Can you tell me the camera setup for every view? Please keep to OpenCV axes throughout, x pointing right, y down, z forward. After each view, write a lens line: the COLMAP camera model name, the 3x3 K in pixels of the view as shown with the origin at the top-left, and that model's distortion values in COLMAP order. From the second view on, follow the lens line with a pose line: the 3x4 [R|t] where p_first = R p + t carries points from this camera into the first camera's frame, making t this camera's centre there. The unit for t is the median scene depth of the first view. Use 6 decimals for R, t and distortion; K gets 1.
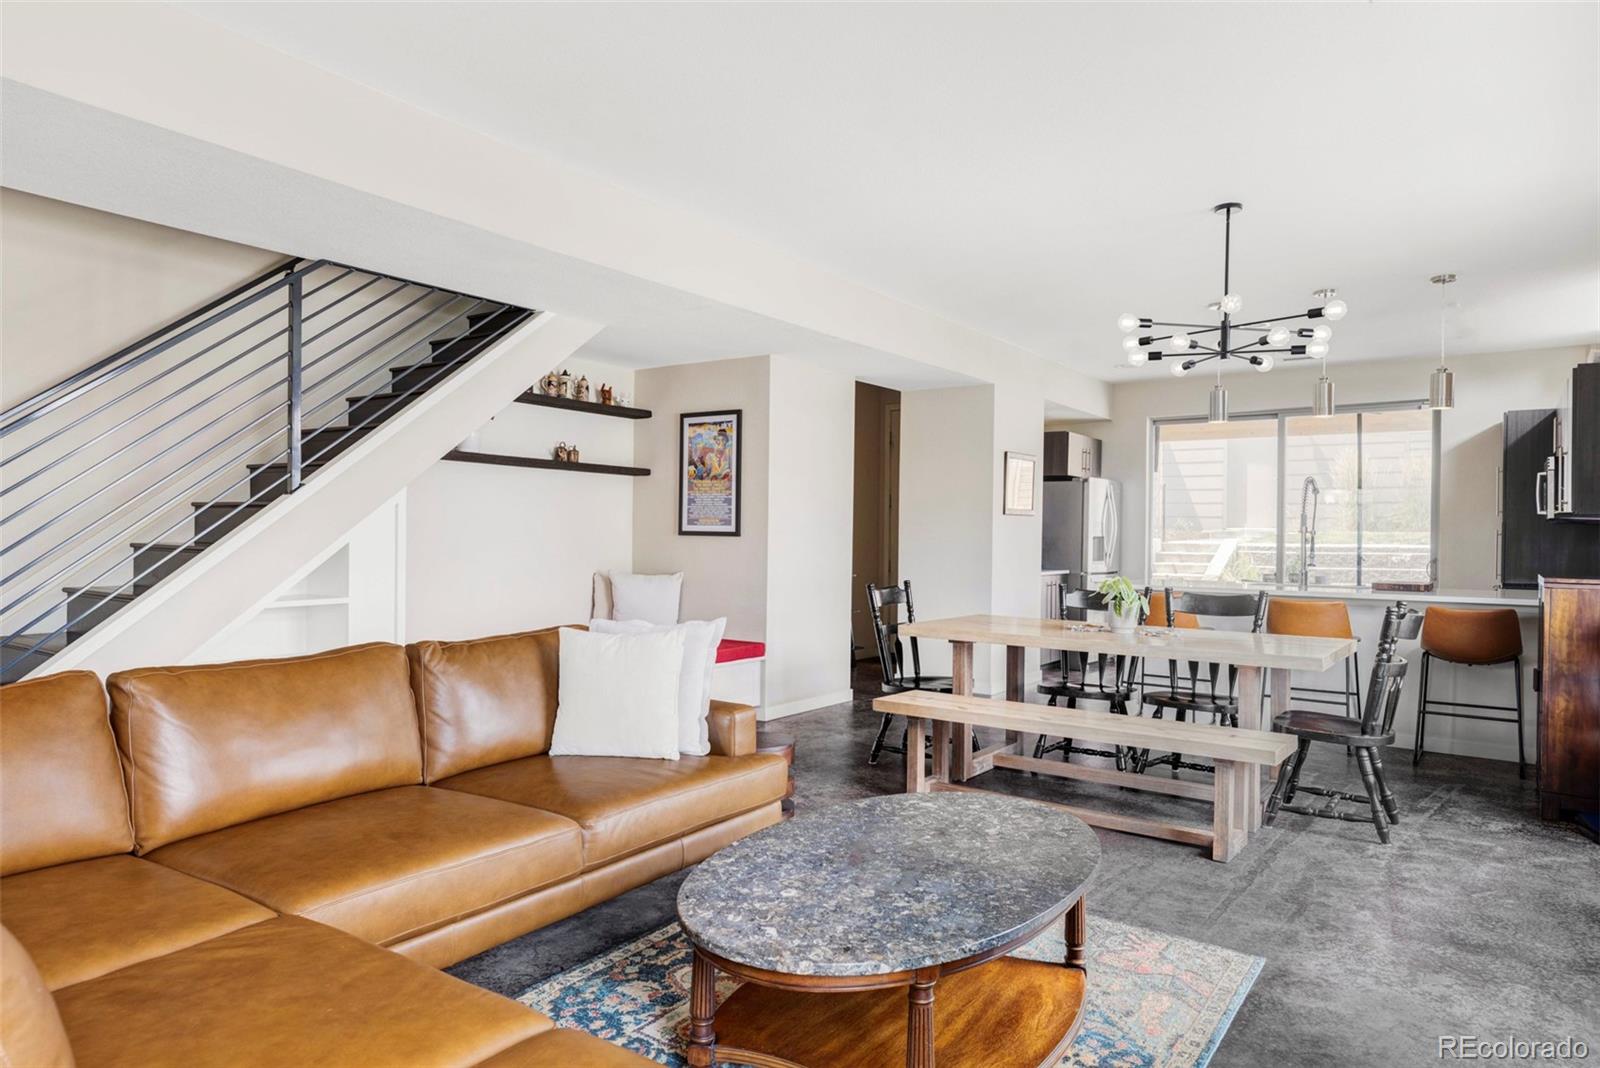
lens RADIAL K [[985.3, 0, 800.0], [0, 985.3, 534.0], [0, 0, 1]] dist [0.007868, 0.000138]
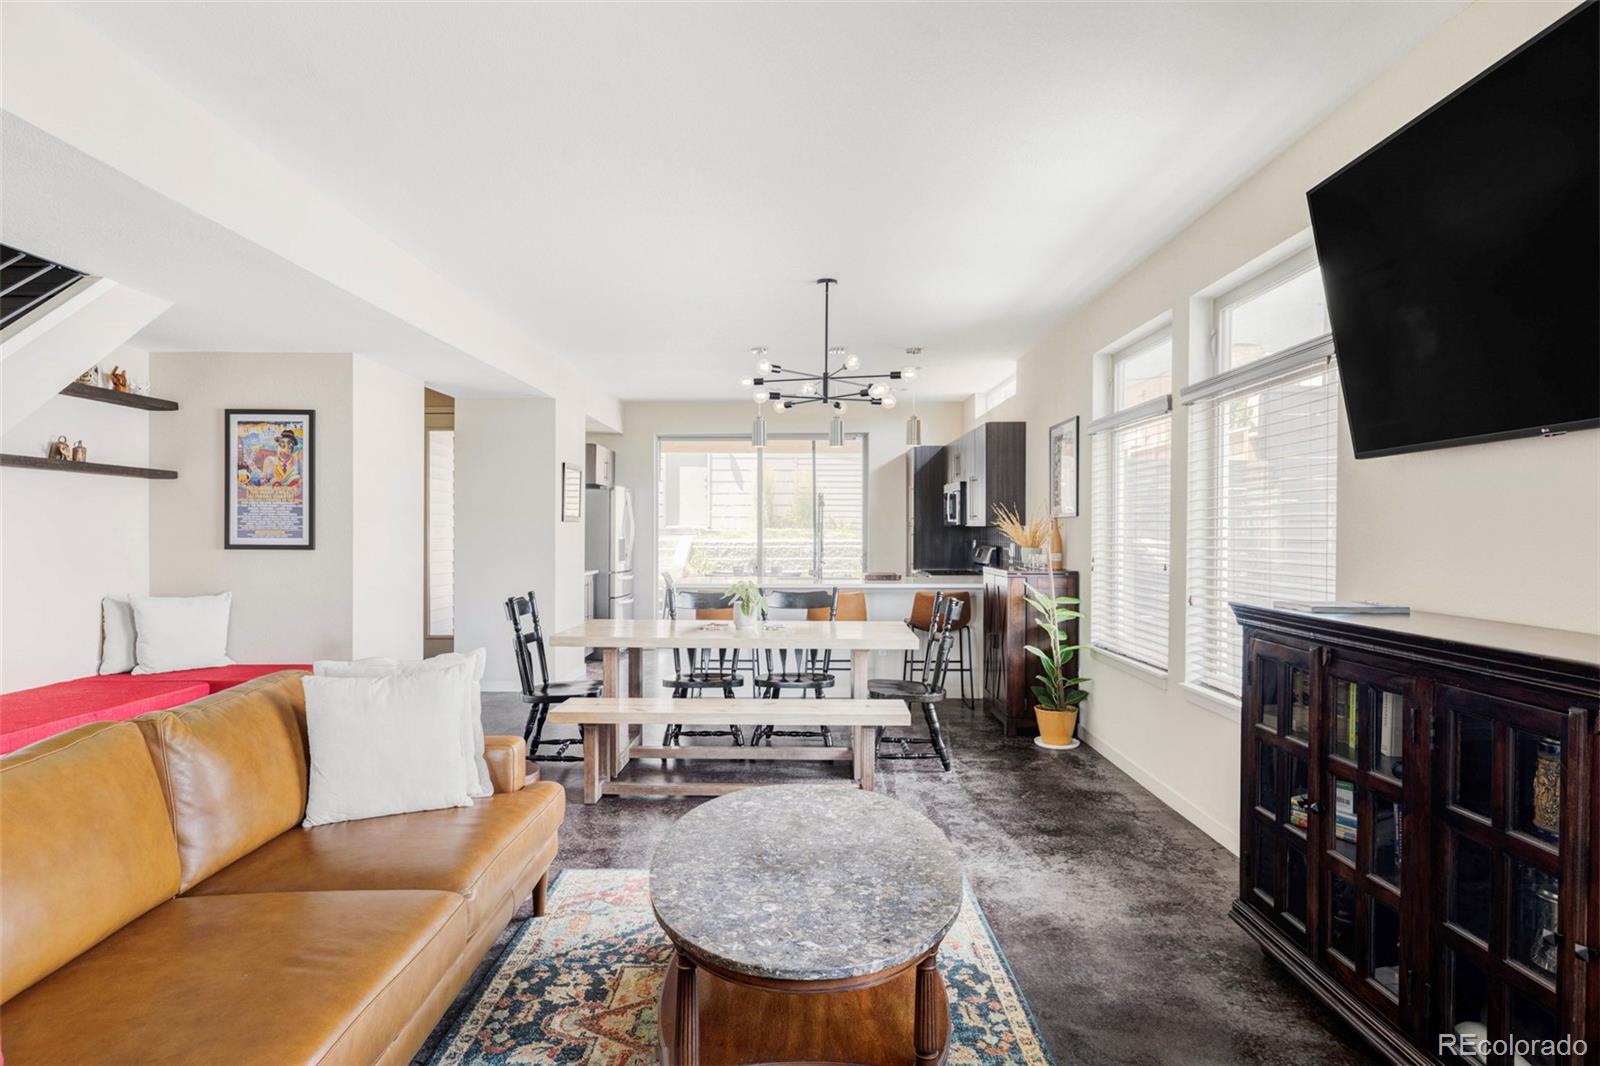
lens RADIAL K [[912.0, 0, 800.0], [0, 912.0, 533.0], [0, 0, 1]] dist [0.001104, 0.000629]
pose [[0.816487, -0.011771, 0.577244, -0.184428], [0.007924, 0.999926, 0.009181, -0.017577], [-0.577310, -0.002922, 0.816520, 0.057290]]
